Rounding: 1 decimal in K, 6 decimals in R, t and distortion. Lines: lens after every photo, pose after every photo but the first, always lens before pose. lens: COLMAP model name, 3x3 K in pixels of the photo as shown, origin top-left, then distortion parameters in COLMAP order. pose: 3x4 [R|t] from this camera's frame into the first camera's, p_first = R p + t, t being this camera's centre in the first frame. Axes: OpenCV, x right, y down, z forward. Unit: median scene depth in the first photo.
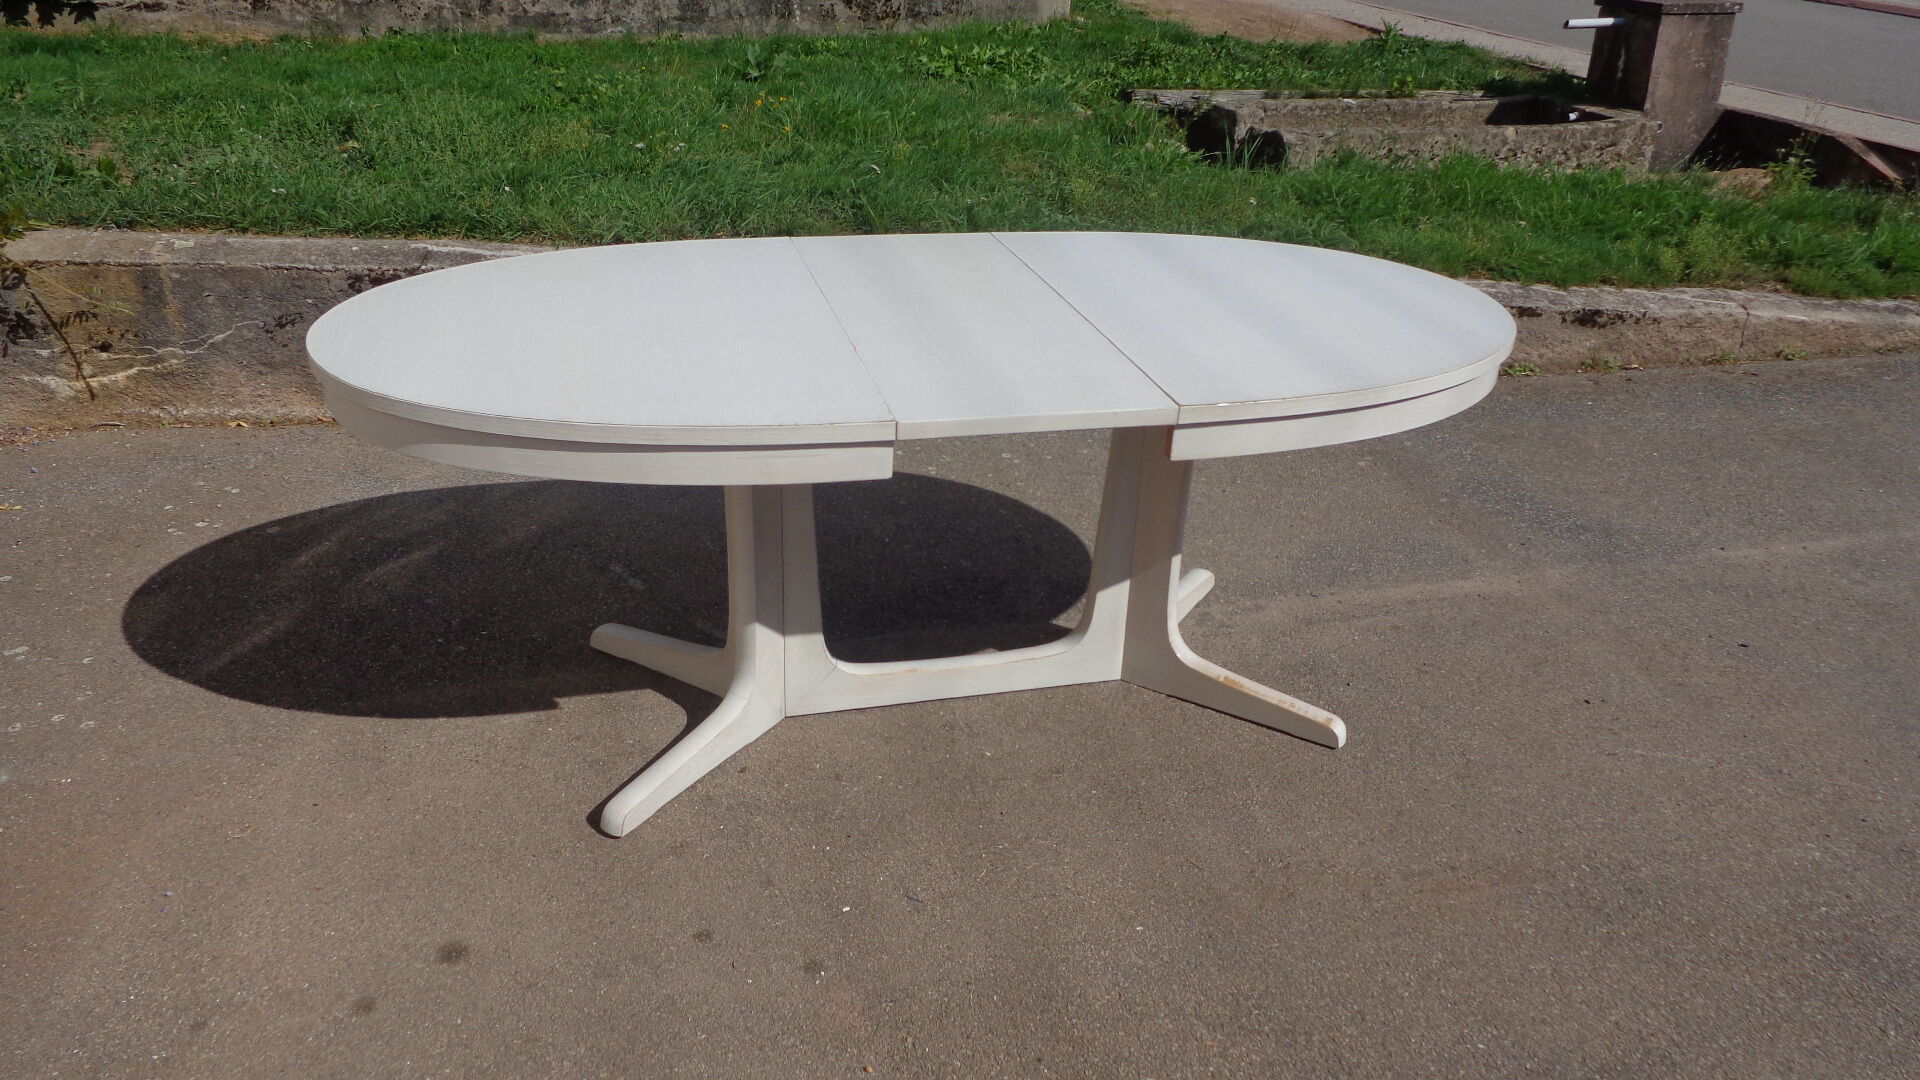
lens RADIAL K [[1416.7, 0, 967.7], [0, 1416.7, 531.9], [0, 0, 1]] dist [-0.006233, -0.004264]
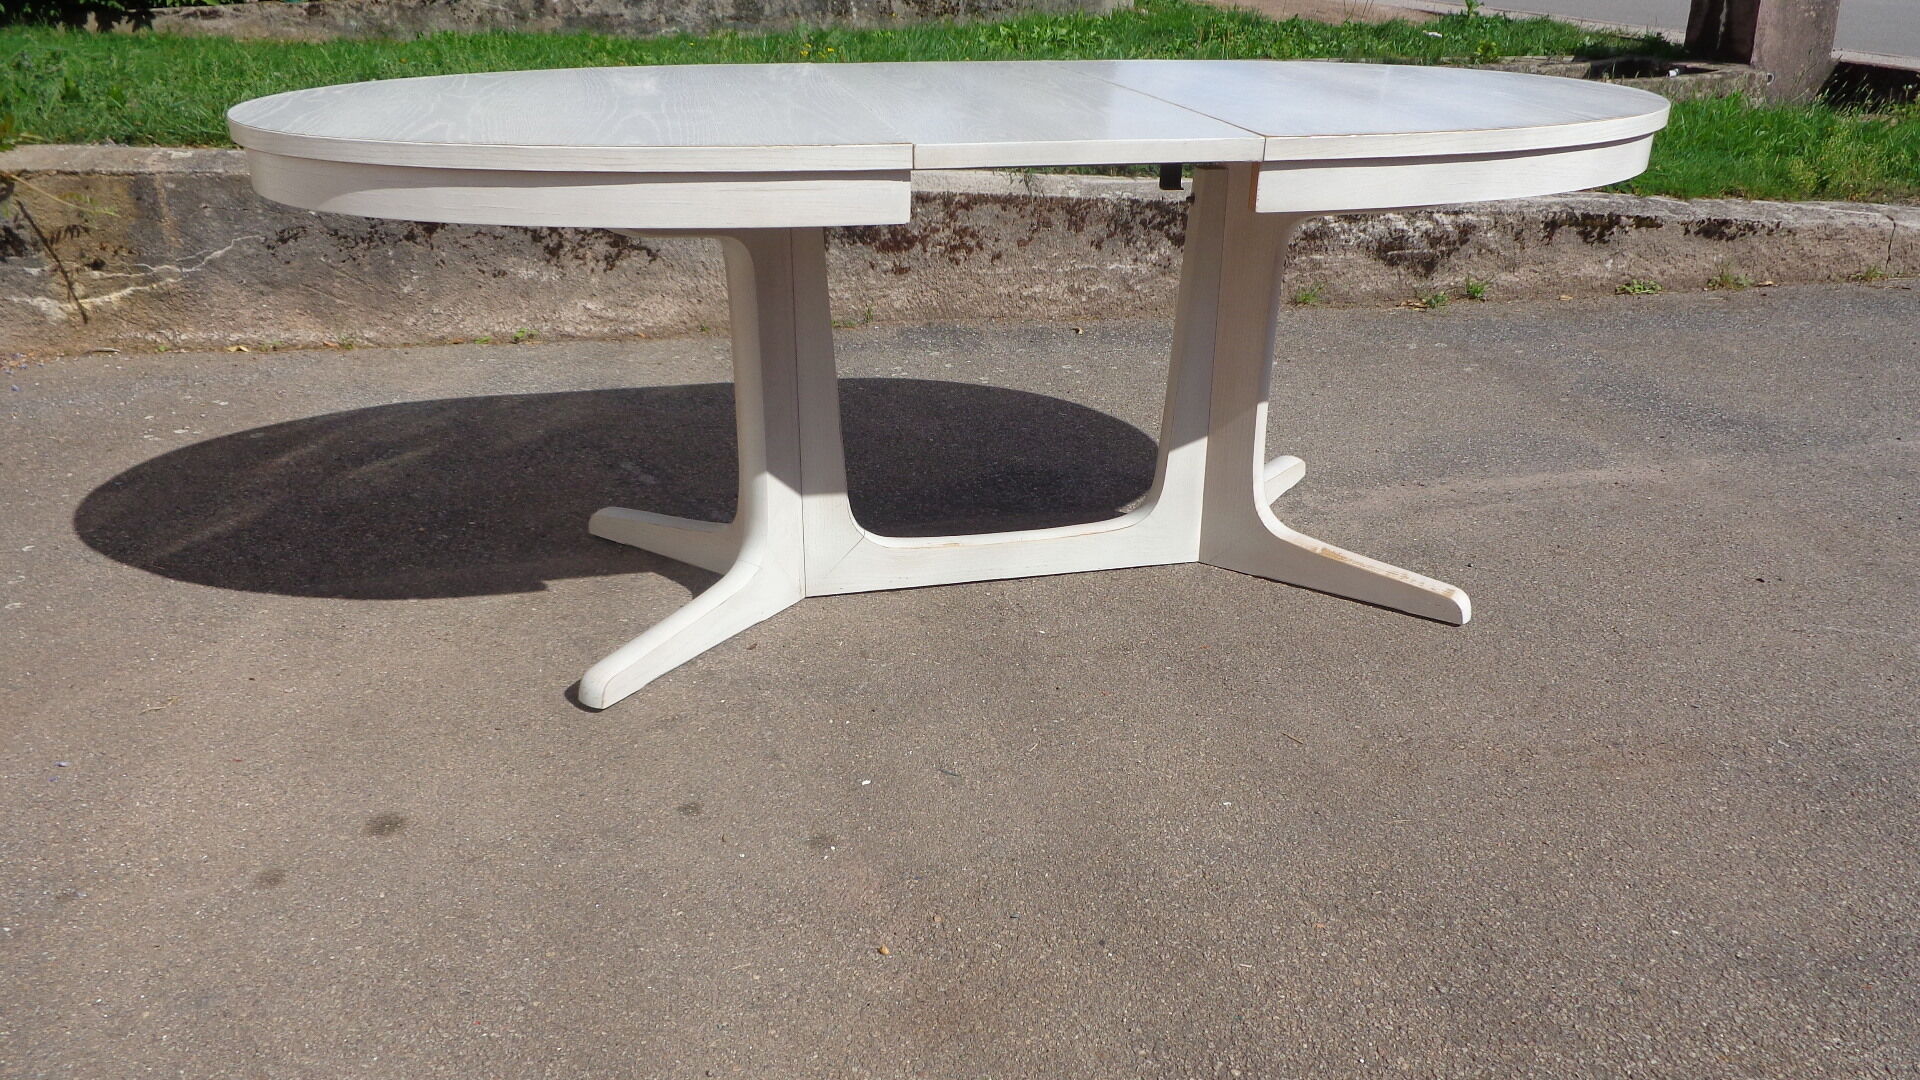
lens RADIAL K [[1416.7, 0, 967.5], [0, 1416.7, 532.7], [0, 0, 1]] dist [-0.006233, -0.004264]
pose [[0.998524, -0.013735, -0.052539, 0.013014], [0.011477, 0.999007, -0.043040, 0.114184], [0.053078, 0.042374, 0.997691, 0.129854]]
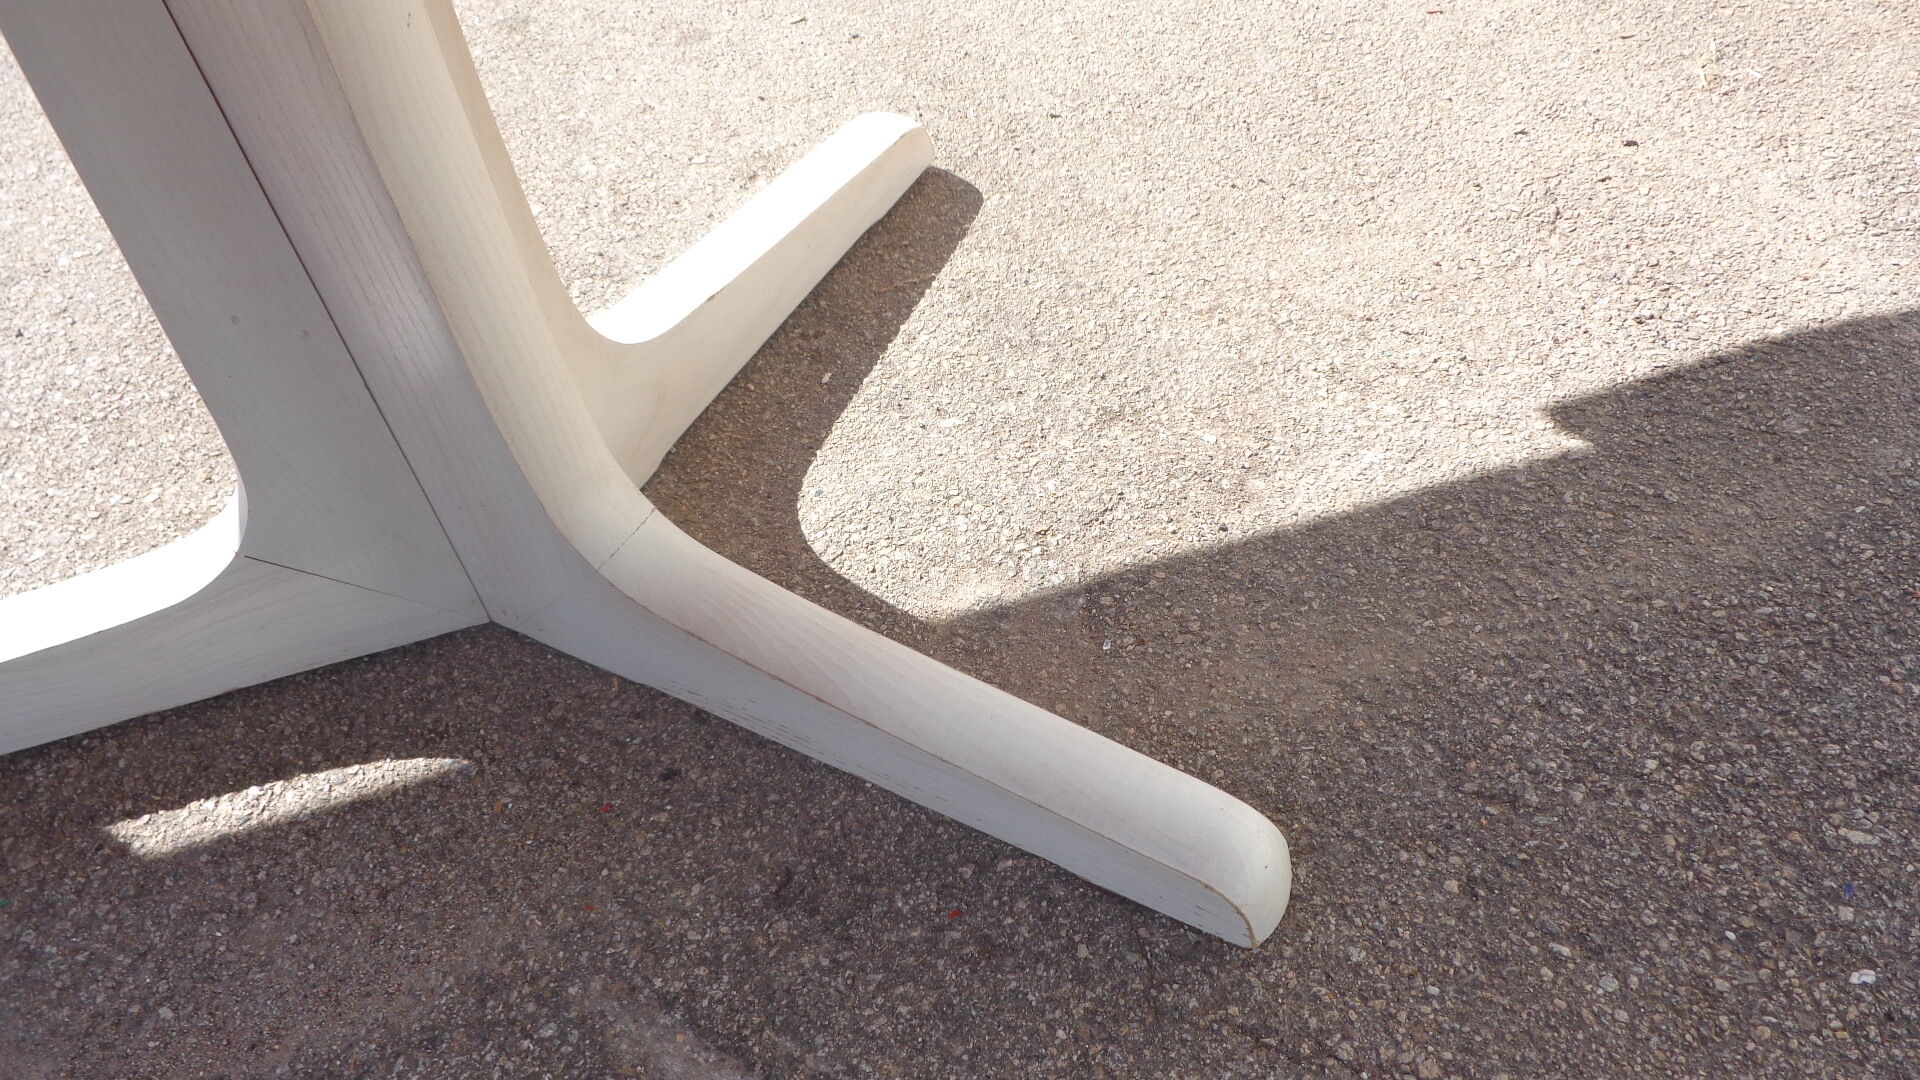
lens RADIAL K [[1416.7, 0, 955.9], [0, 1416.7, 533.6], [0, 0, 1]] dist [-0.006233, -0.004264]
pose [[-0.998314, 0.043741, 0.038159, -0.213920], [0.049139, 0.286887, 0.956703, -0.141340], [0.030900, 0.956965, -0.288553, 0.955445]]
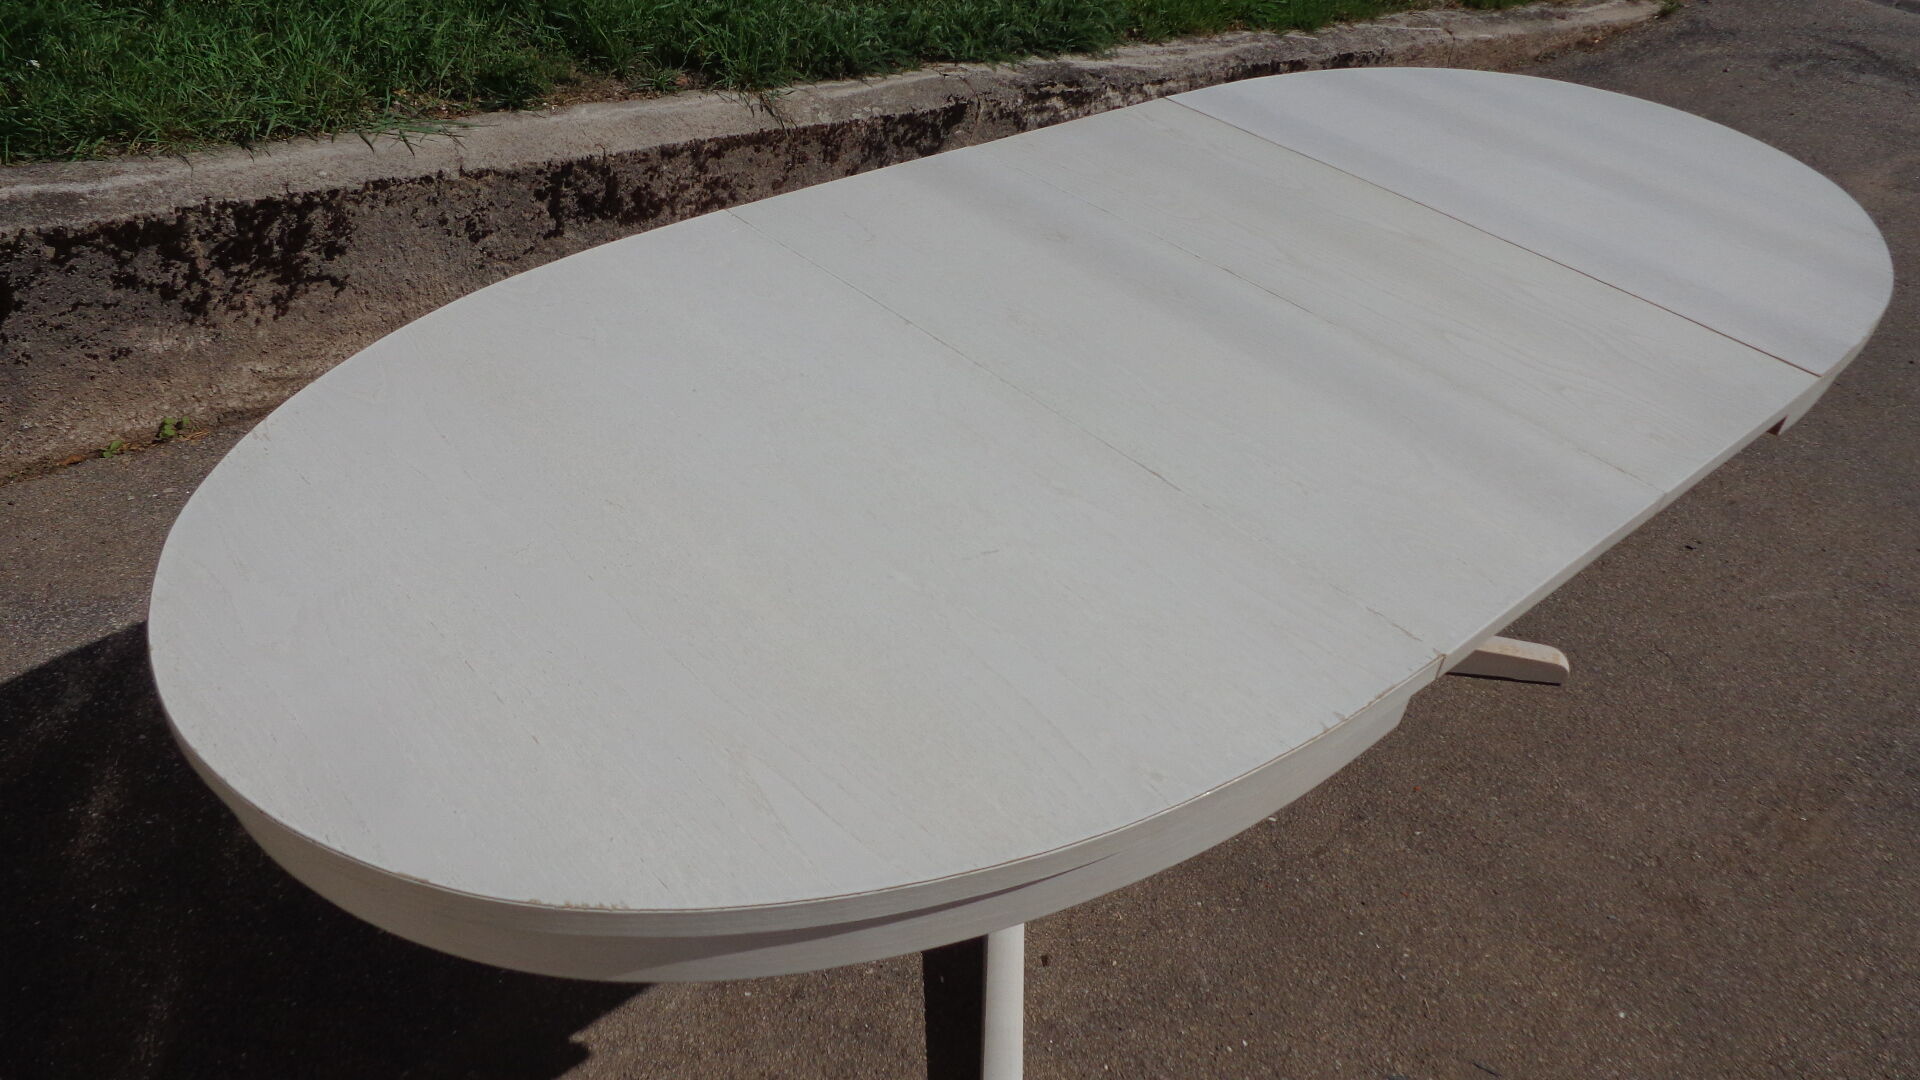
lens RADIAL K [[1416.7, 0, 970.1], [0, 1416.7, 536.5], [0, 0, 1]] dist [-0.006233, -0.004264]
pose [[0.884320, -0.244643, 0.397652, -0.357907], [0.148895, 0.955026, 0.256430, -0.195937], [-0.442502, -0.167558, 0.880975, 0.338208]]
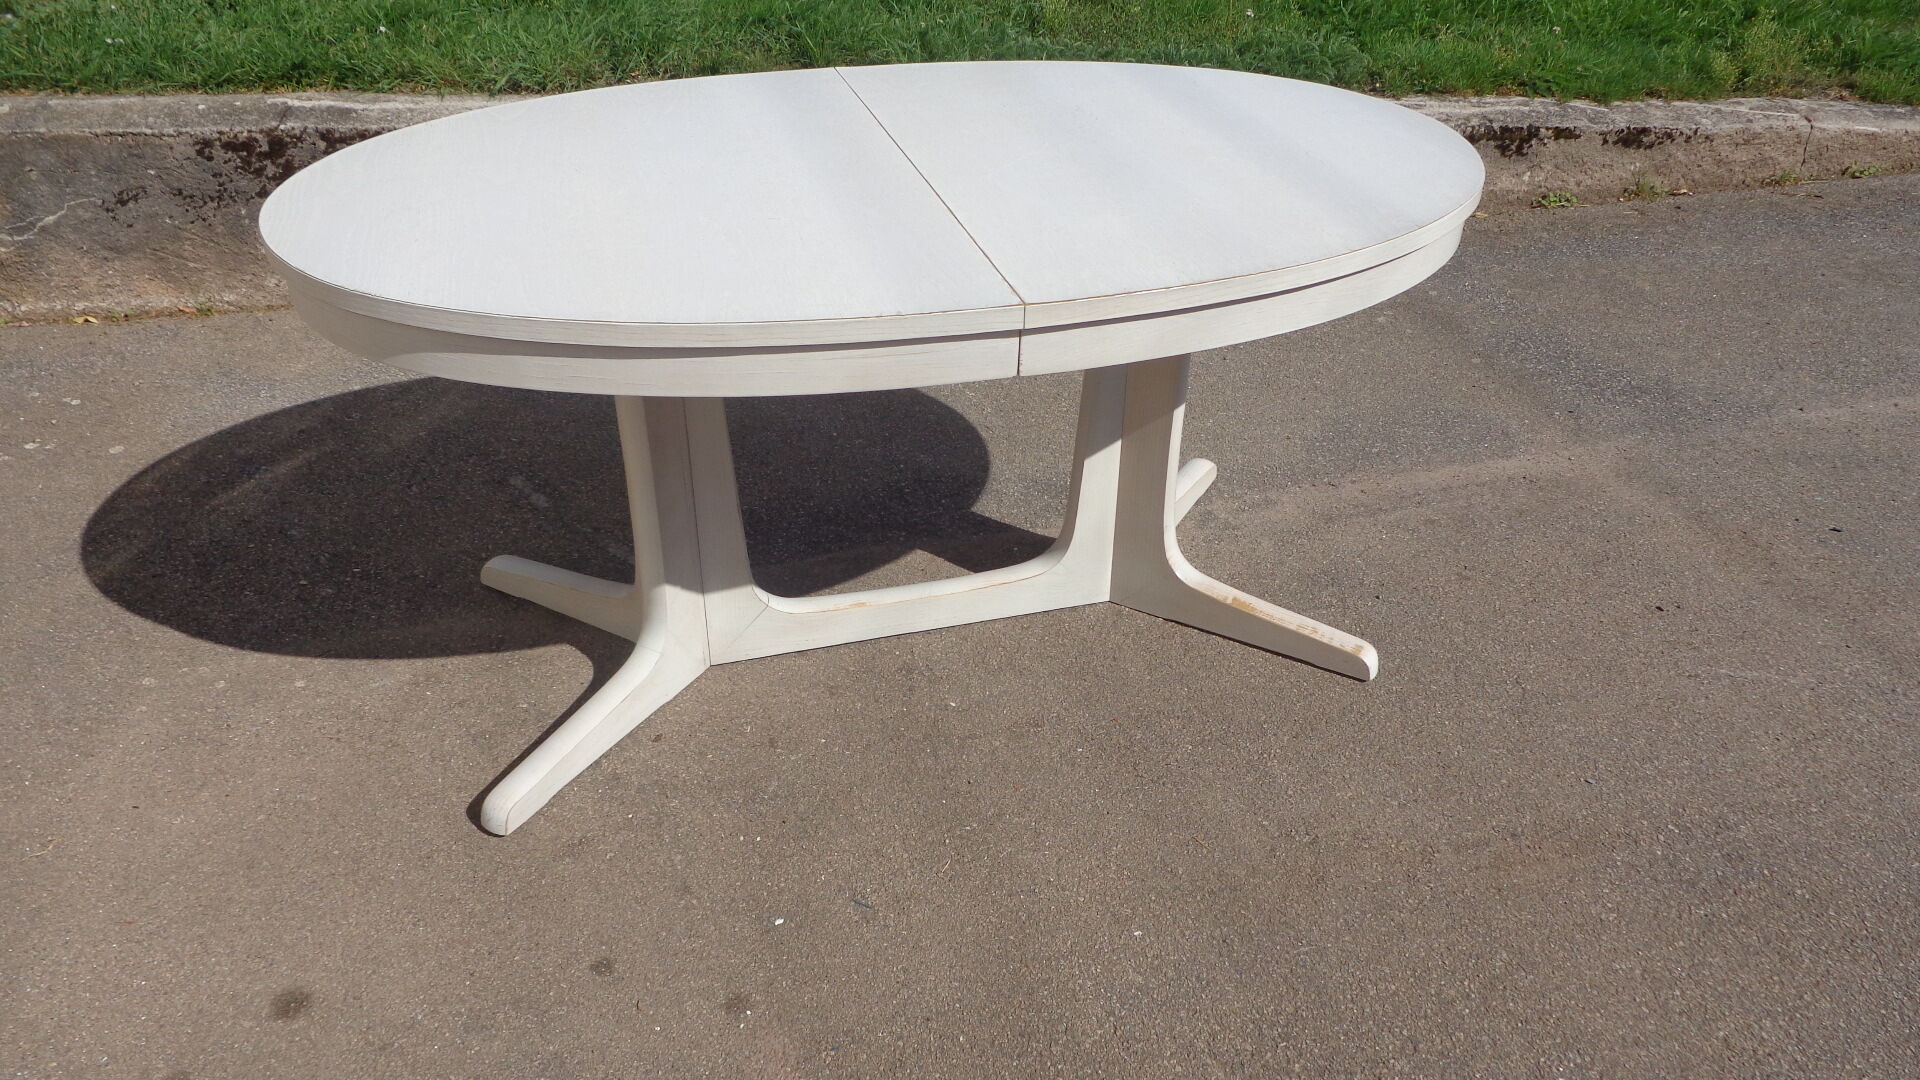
lens RADIAL K [[1416.7, 0, 963.2], [0, 1416.7, 536.4], [0, 0, 1]] dist [-0.006233, -0.004264]
pose [[0.999380, -0.035179, 0.001247, 0.019808], [0.034795, 0.992596, 0.116374, -0.033591], [-0.005331, -0.116258, 0.993205, 0.153923]]
